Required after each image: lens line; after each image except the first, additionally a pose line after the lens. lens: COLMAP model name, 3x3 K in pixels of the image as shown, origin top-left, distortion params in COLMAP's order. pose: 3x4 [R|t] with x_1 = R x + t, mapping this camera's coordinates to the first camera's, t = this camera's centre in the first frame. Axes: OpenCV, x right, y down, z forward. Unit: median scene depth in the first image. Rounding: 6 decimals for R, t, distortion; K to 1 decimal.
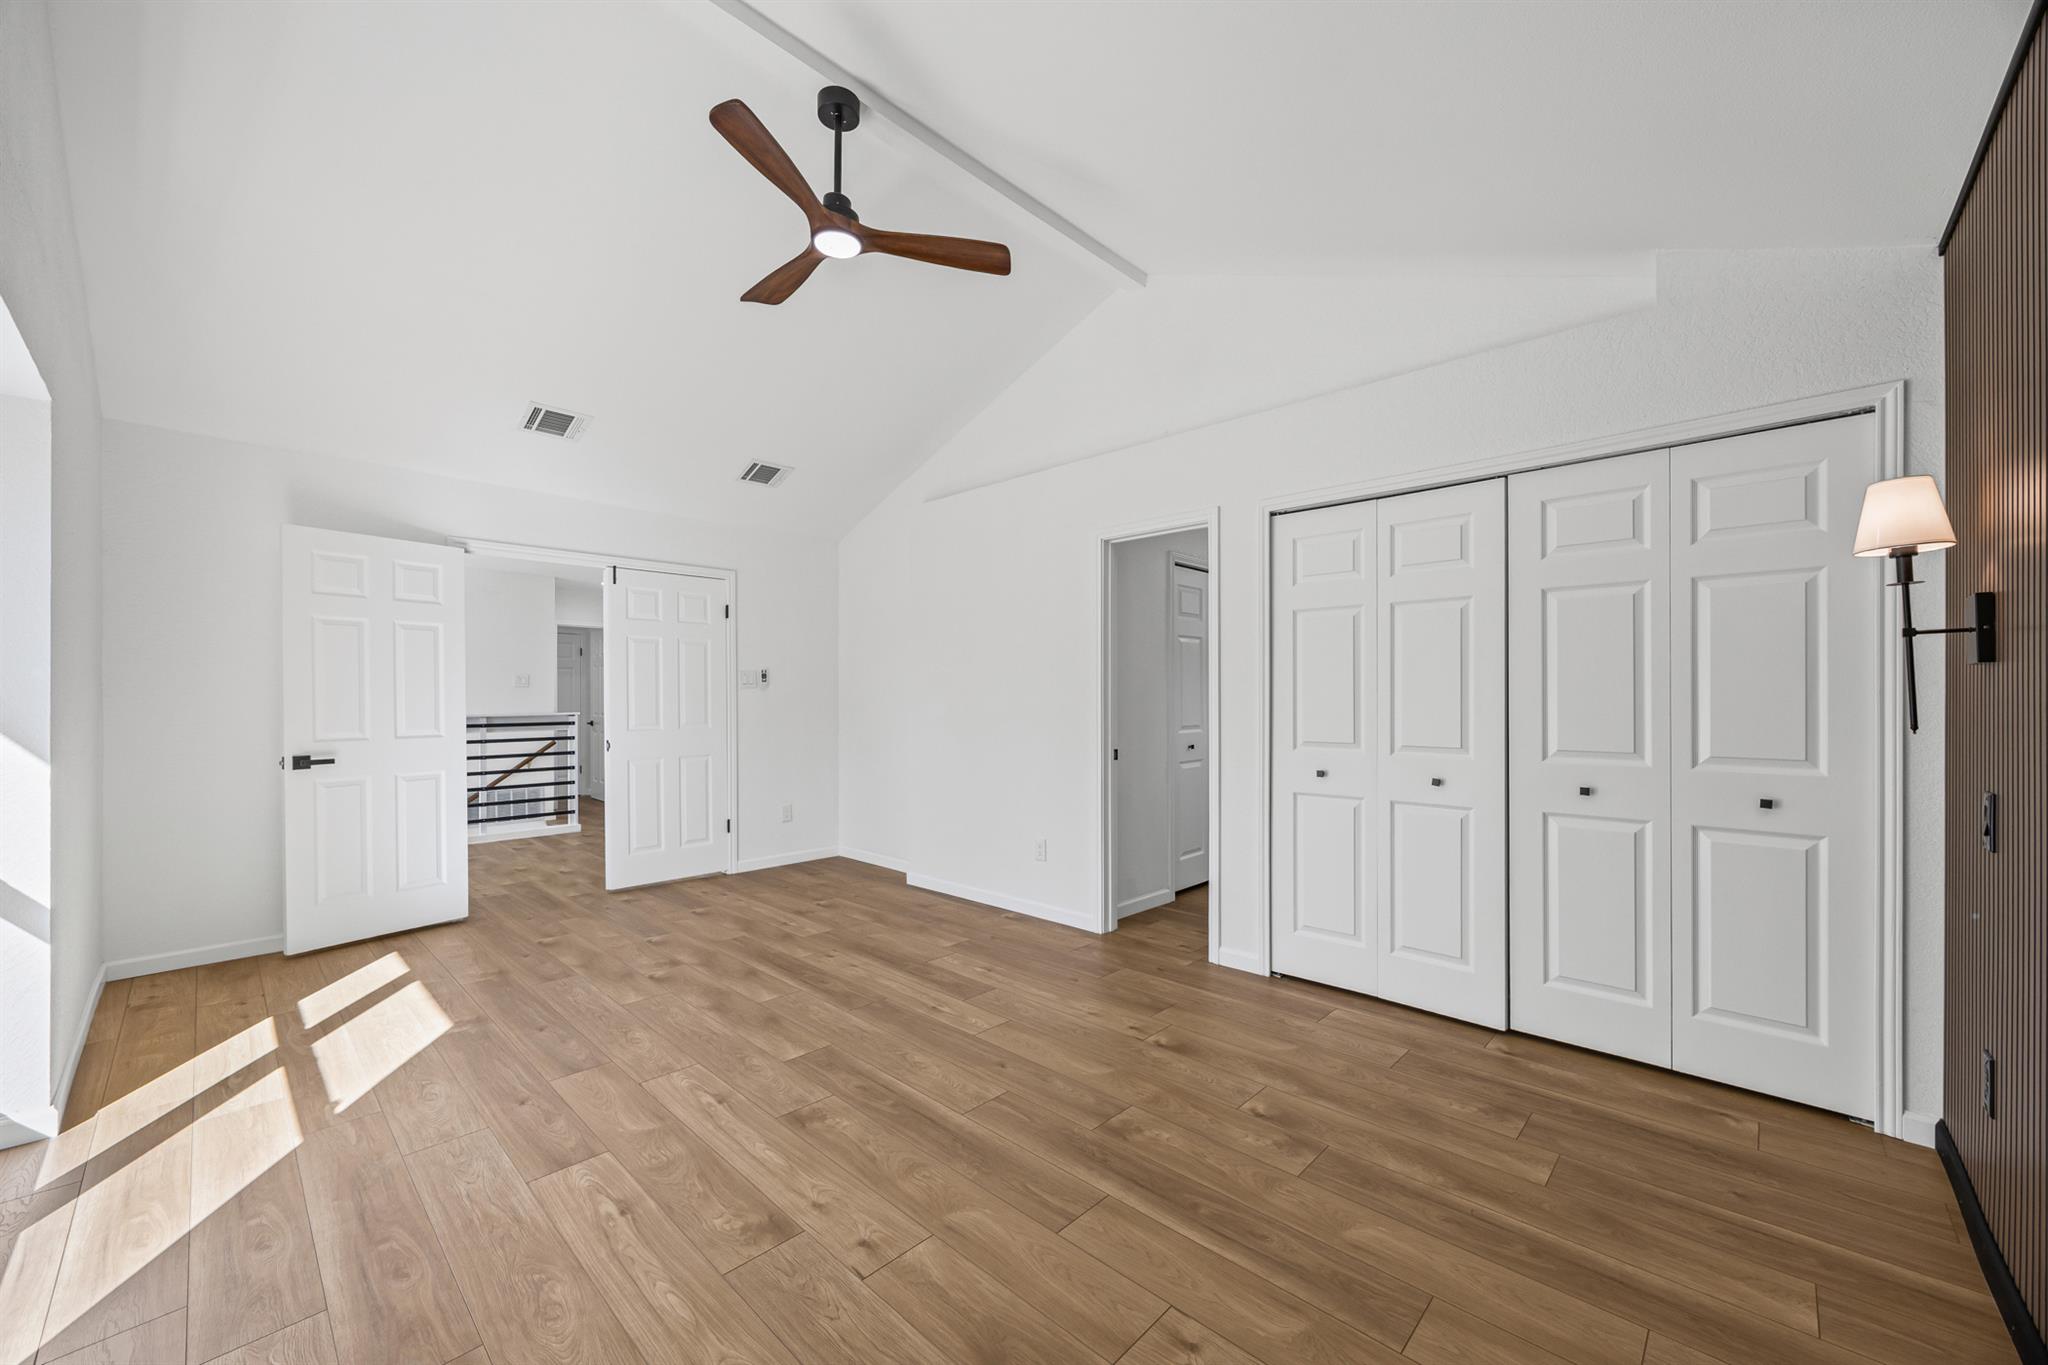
lens RADIAL K [[785.6, 0, 1023.3], [0, 785.6, 689.5], [0, 0, 1]] dist [-0.002889, -0.000135]
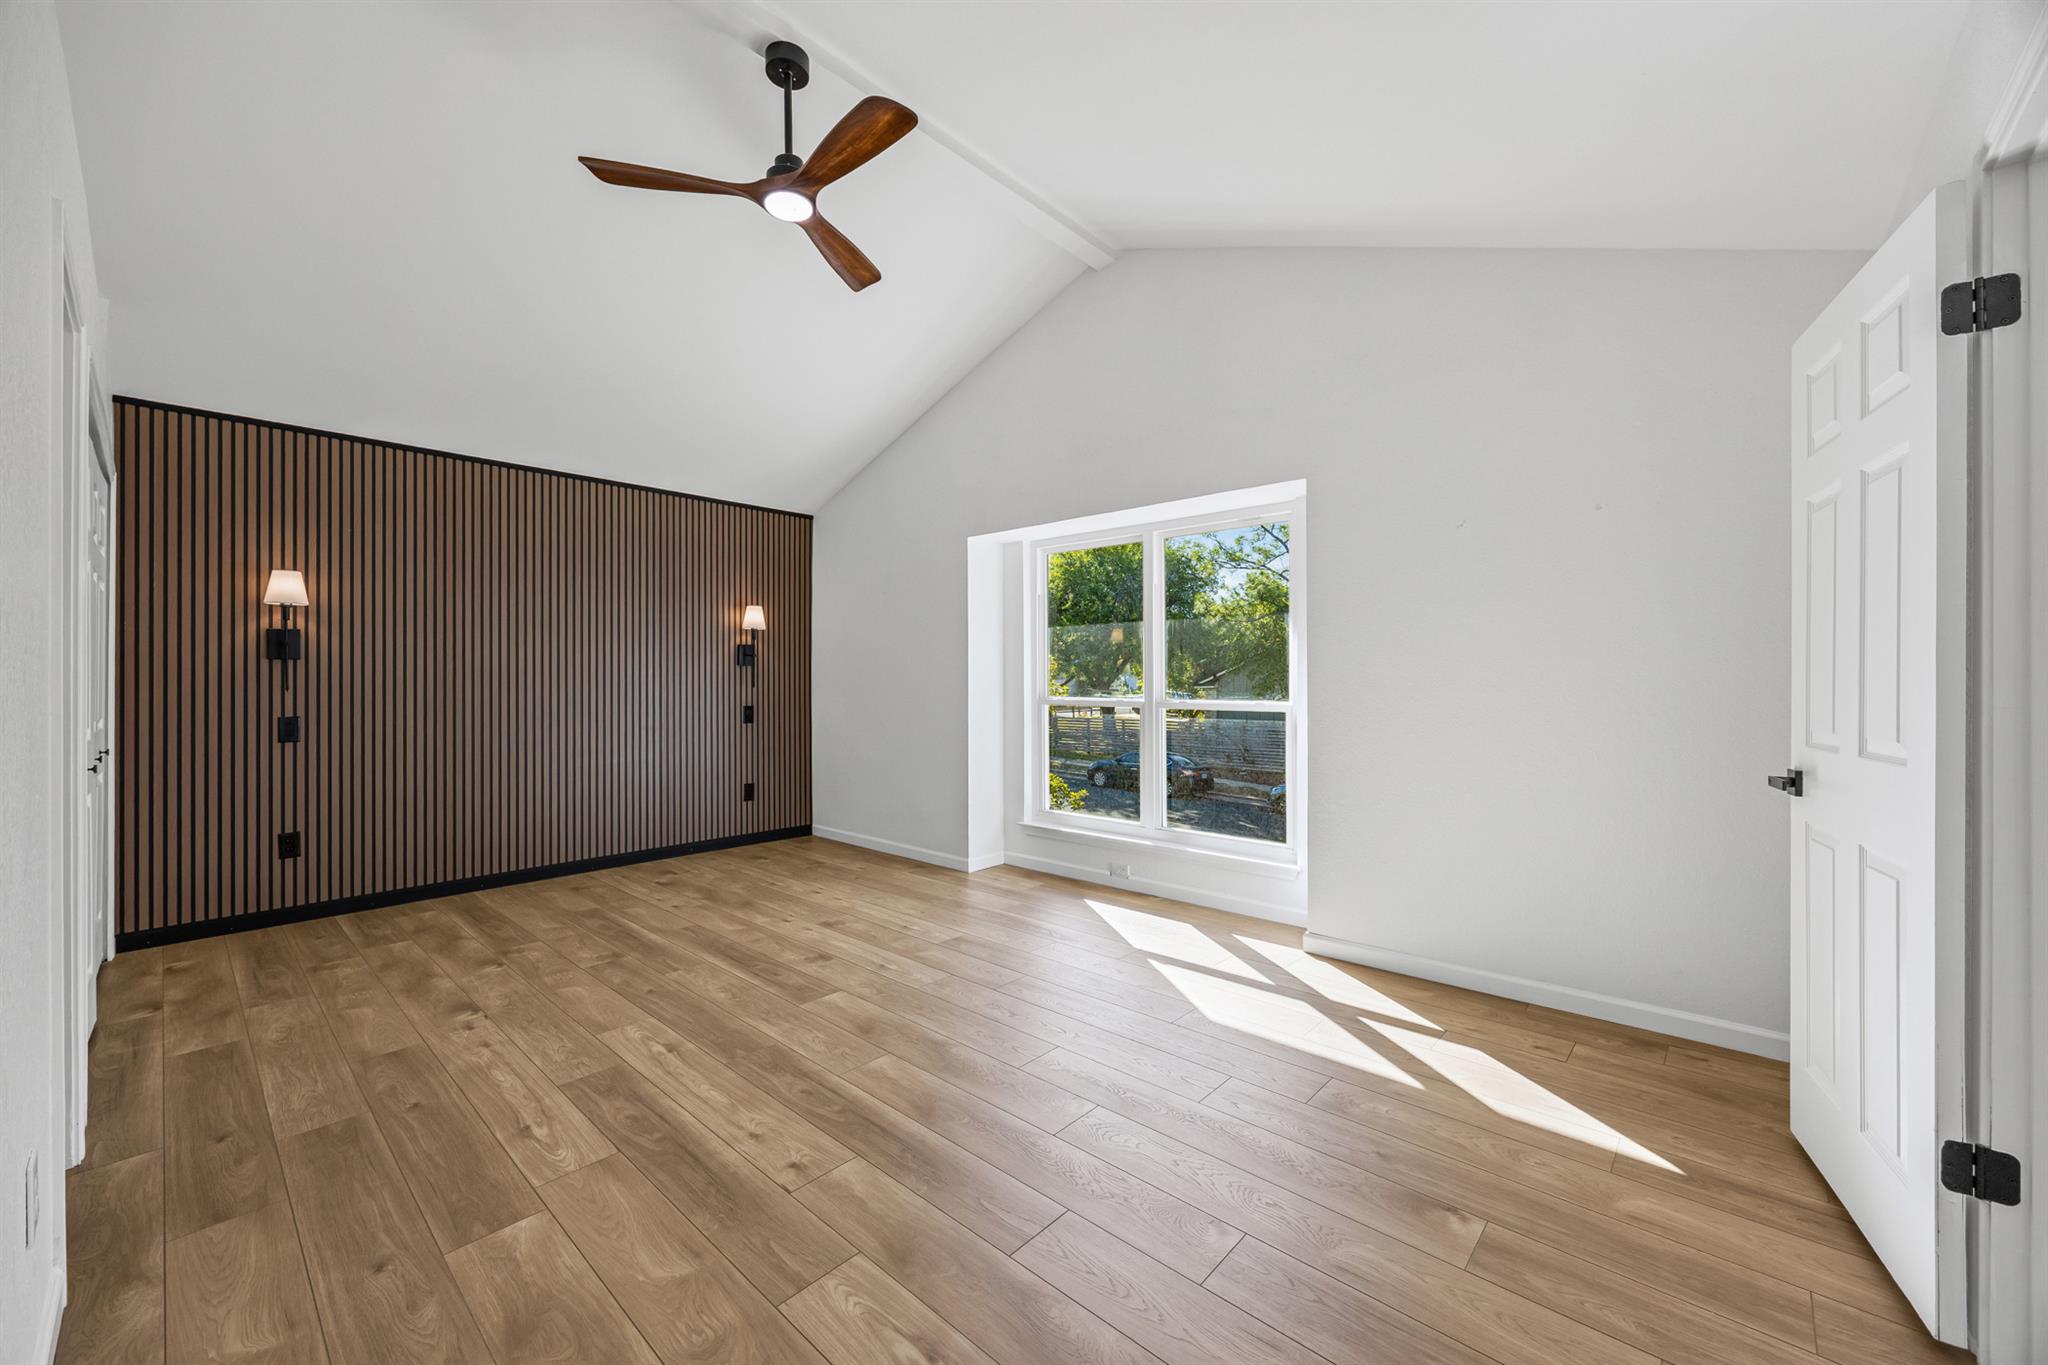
lens RADIAL K [[785.6, 0, 1023.3], [0, 785.6, 689.5], [0, 0, 1]] dist [-0.002889, -0.000135]
pose [[-0.999714, 0.004698, -0.023442, -0.556073], [0.004711, 0.999989, -0.000491, 0.040875], [0.023439, -0.000601, -0.999725, 2.195401]]
